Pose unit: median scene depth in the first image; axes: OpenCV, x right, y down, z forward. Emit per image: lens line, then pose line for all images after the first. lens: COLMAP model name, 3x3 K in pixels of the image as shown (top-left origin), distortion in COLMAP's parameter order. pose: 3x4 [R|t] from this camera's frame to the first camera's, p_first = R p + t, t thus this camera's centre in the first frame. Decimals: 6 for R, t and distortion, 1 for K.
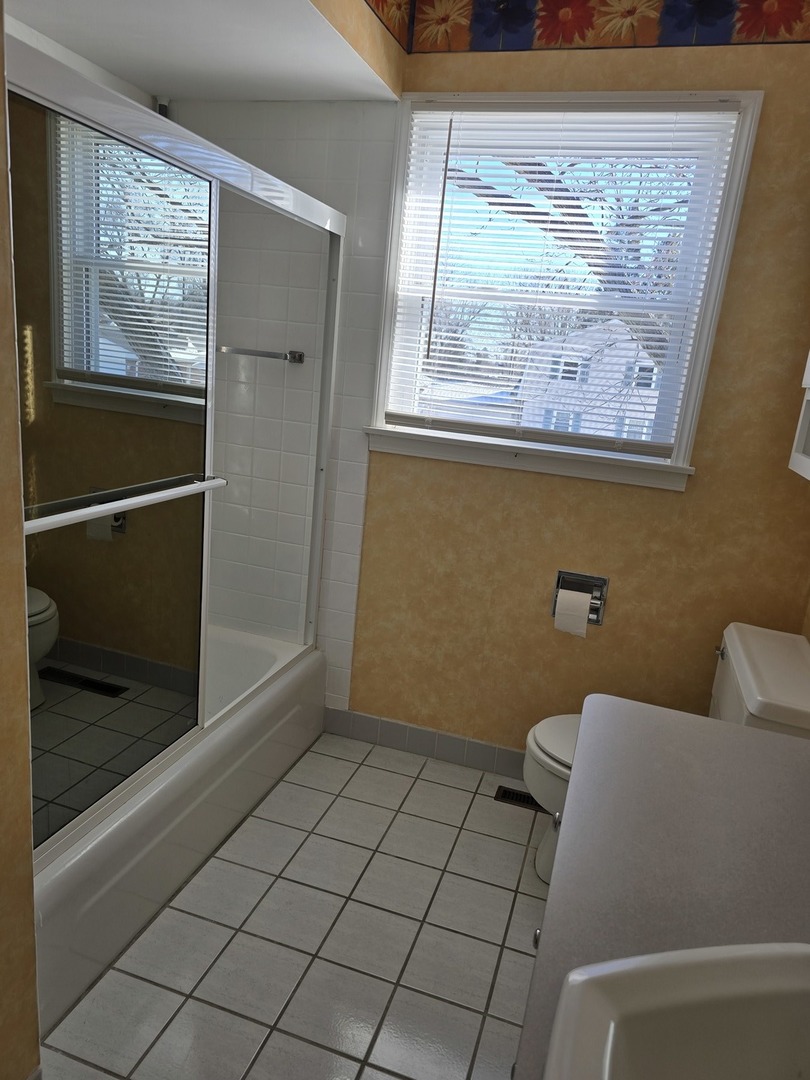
lens RADIAL K [[731.8, 0, 405.6], [0, 731.8, 539.7], [0, 0, 1]] dist [0.079378, -0.047612]
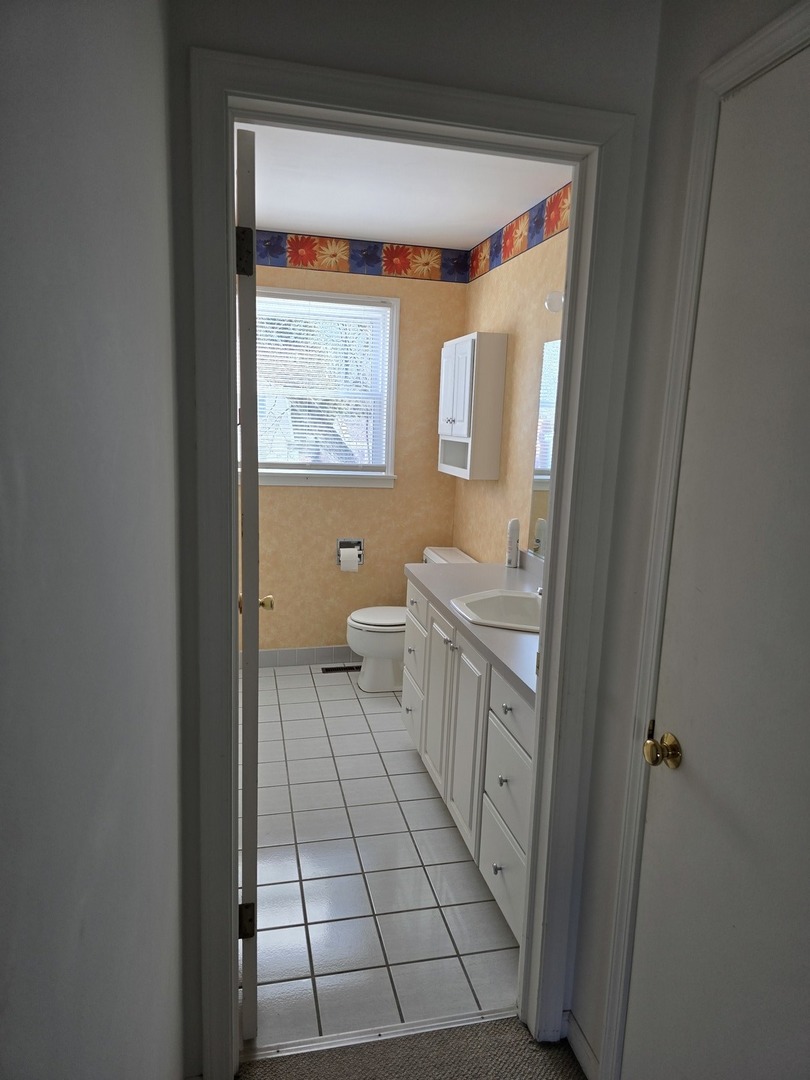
lens RADIAL K [[731.8, 0, 404.0], [0, 731.8, 542.0], [0, 0, 1]] dist [0.079378, -0.047612]
pose [[0.854764, -0.146811, 0.497821, -0.580114], [0.164150, 0.986394, 0.009048, 0.063226], [-0.492376, 0.073983, 0.867233, -0.682430]]
